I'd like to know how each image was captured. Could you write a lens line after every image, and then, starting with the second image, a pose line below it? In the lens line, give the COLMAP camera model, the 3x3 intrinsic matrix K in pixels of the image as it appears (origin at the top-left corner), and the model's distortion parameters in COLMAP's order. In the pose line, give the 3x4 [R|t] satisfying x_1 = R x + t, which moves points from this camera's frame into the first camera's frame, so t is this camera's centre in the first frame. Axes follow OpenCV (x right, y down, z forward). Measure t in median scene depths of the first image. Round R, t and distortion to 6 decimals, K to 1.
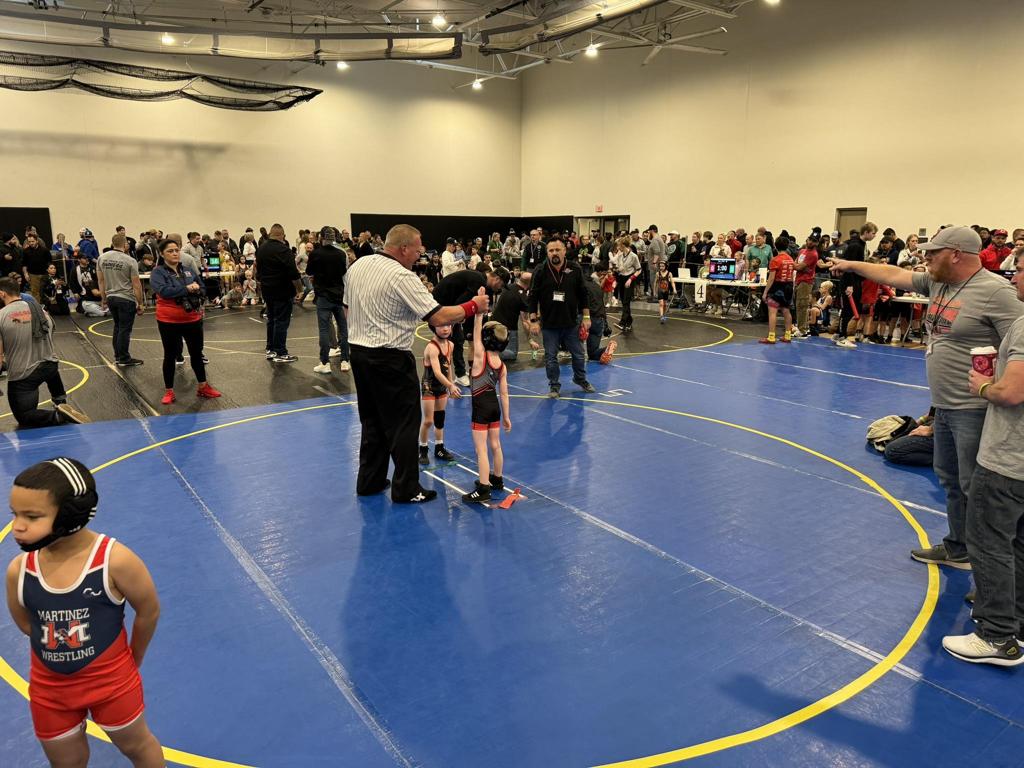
lens RADIAL K [[724.4, 0, 511.5], [0, 724.4, 382.9], [0, 0, 1]] dist [0.038238, -0.044467]
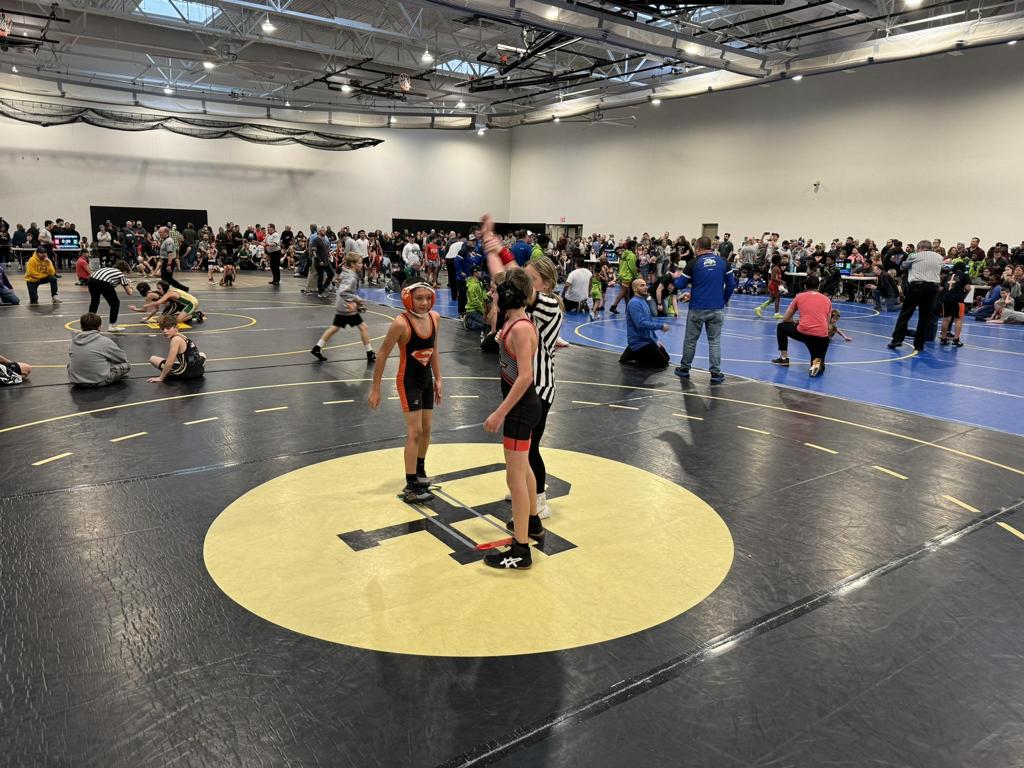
lens RADIAL K [[724.4, 0, 511.0], [0, 724.4, 382.2], [0, 0, 1]] dist [0.038238, -0.044467]
pose [[0.999606, 0.021656, 0.017833, -0.002642], [-0.021576, 0.999756, -0.004688, 0.123307], [-0.017930, 0.004301, 0.999830, -0.577499]]
